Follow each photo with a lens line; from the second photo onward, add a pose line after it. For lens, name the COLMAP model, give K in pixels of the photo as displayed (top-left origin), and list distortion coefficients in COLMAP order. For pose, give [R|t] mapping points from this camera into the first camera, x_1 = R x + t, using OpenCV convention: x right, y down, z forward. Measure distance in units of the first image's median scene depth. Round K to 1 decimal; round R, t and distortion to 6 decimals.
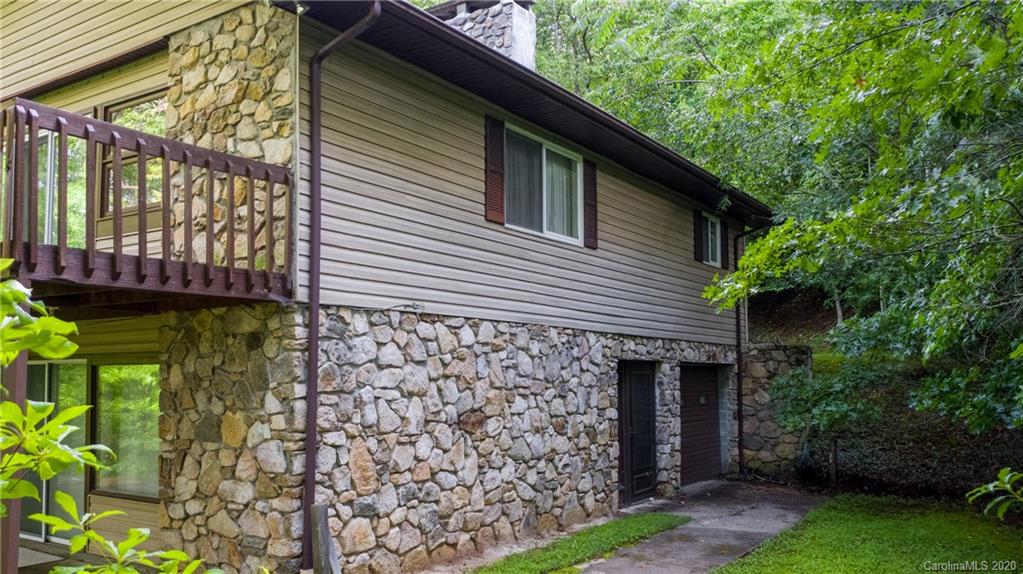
lens RADIAL K [[830.8, 0, 524.0], [0, 830.8, 319.1], [0, 0, 1]] dist [-0.009350, -0.004362]
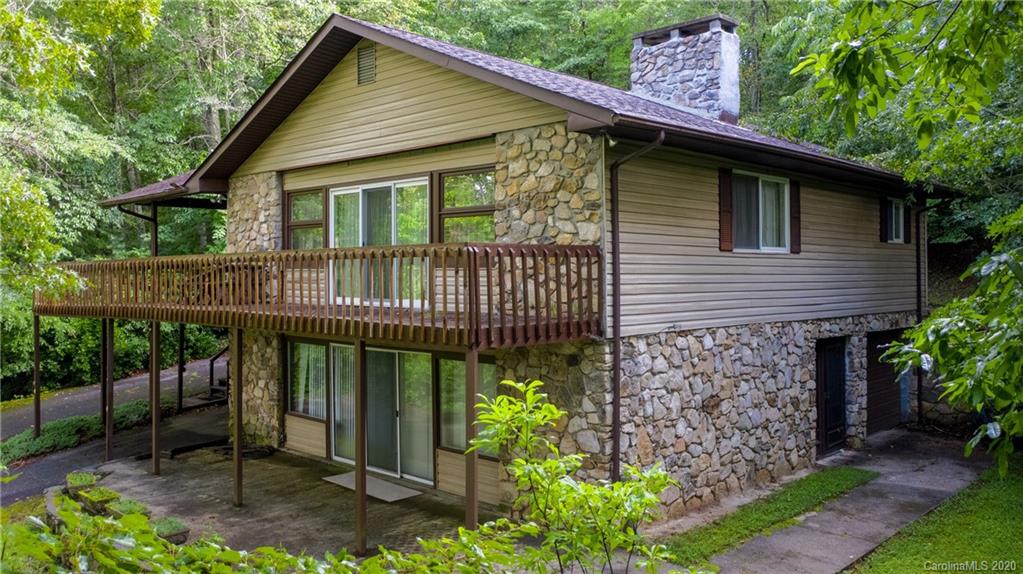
lens RADIAL K [[830.8, 0, 517.2], [0, 830.8, 264.2], [0, 0, 1]] dist [-0.009350, -0.004362]
pose [[0.982695, -0.002855, -0.185210, -0.126429], [0.014008, 0.998164, 0.058935, -0.192510], [0.184702, -0.060509, 0.980930, -0.365854]]
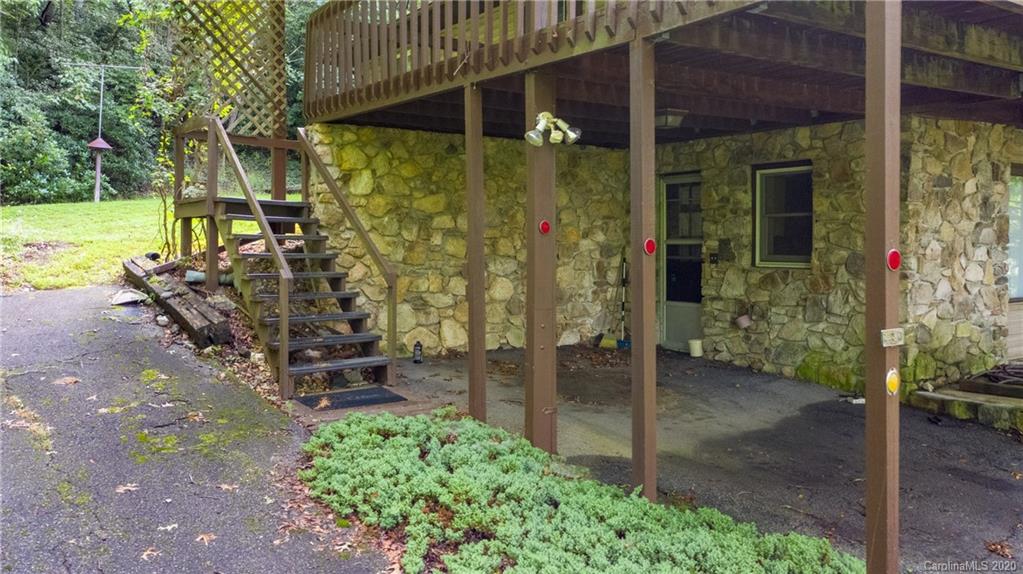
lens RADIAL K [[830.8, 0, 509.3], [0, 830.8, 281.5], [0, 0, 1]] dist [-0.009350, -0.004362]
pose [[0.394515, -0.030035, 0.918398, -2.125026], [-0.049534, 0.997317, 0.053894, 0.182008], [-0.917553, -0.066754, 0.391969, 1.452859]]
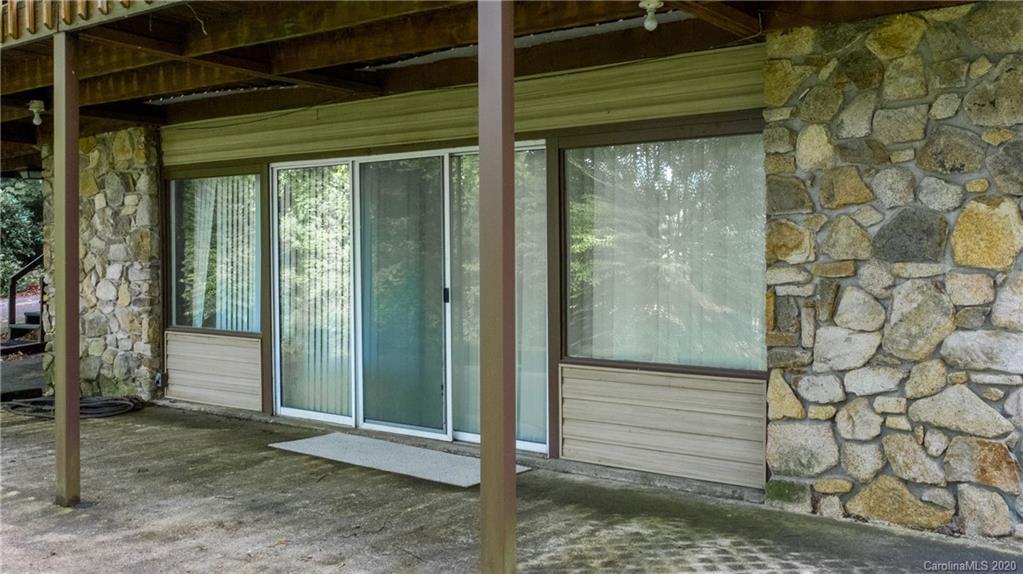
lens RADIAL K [[985.9, 0, 517.9], [0, 985.9, 275.8], [0, 0, 1]] dist [-0.011928, 0.000000]
pose [[0.997352, 0.006058, -0.072477, -0.515489], [-0.000058, 0.996592, 0.082494, 0.090819], [0.072730, -0.082272, 0.993953, 0.298439]]
